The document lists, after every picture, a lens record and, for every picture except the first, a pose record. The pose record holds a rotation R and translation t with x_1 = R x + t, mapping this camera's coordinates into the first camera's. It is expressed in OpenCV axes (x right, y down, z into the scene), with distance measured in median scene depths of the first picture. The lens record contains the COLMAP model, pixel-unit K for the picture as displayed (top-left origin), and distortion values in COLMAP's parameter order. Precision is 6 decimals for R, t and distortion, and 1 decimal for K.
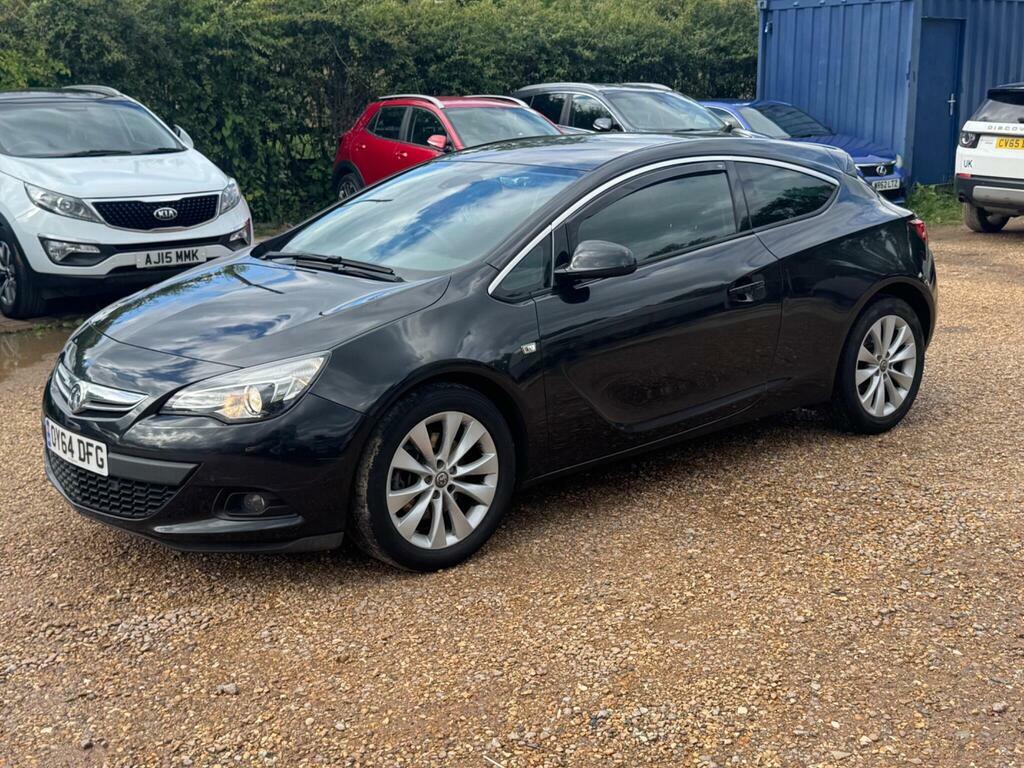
lens RADIAL K [[1327.8, 0, 522.3], [0, 1327.8, 381.1], [0, 0, 1]] dist [0.193507, -0.523586]
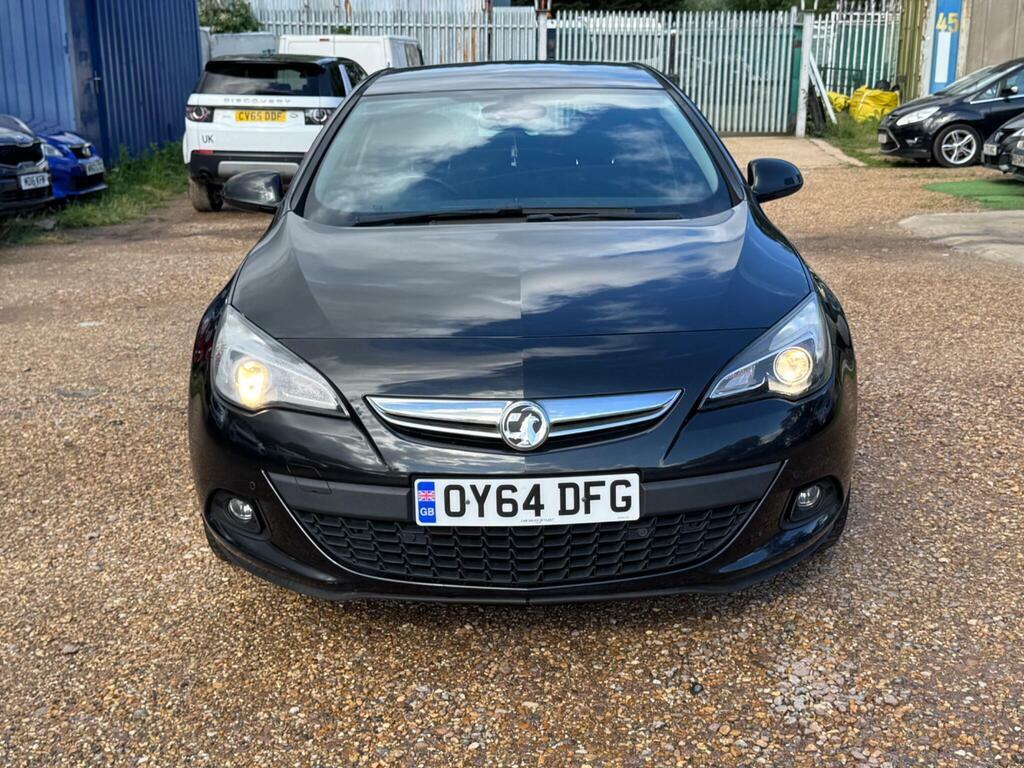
lens RADIAL K [[1376.6, 0, 512.0], [0, 1376.6, 384.0], [0, 0, 1]] dist [0.142940, -0.117246]
pose [[0.643280, -0.172997, 0.745830, -0.826468], [0.181719, 0.980801, 0.070766, -0.056829], [-0.743753, 0.090010, 0.662367, 0.546911]]
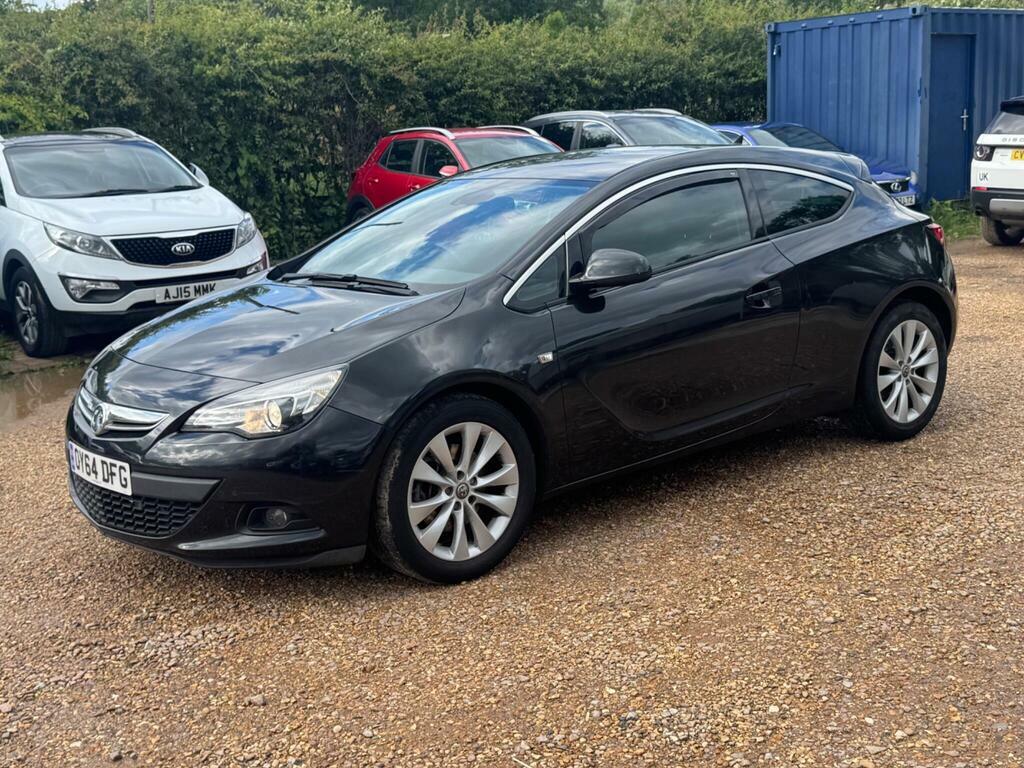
lens RADIAL K [[1329.0, 0, 503.3], [0, 1329.0, 385.8], [0, 0, 1]] dist [0.189375, -0.509358]
pose [[0.999176, -0.029901, -0.027449, -0.000191], [0.029197, 0.999244, -0.025668, 0.021509], [0.028196, 0.024845, 0.999294, 0.001223]]
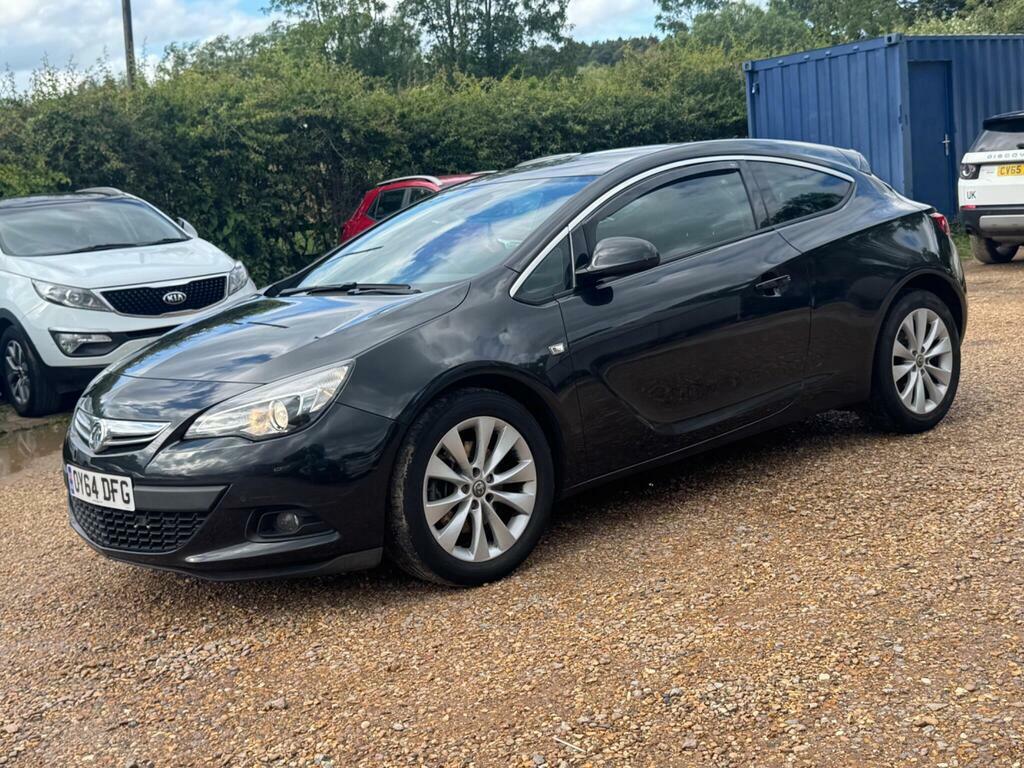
lens RADIAL K [[1326.8, 0, 512.9], [0, 1326.8, 390.2], [0, 0, 1]] dist [0.189228, -0.510051]
pose [[0.996087, -0.087491, -0.012478, -0.017784], [0.086302, 0.993373, -0.075903, 0.077348], [0.019036, 0.074529, 0.997037, 0.037852]]
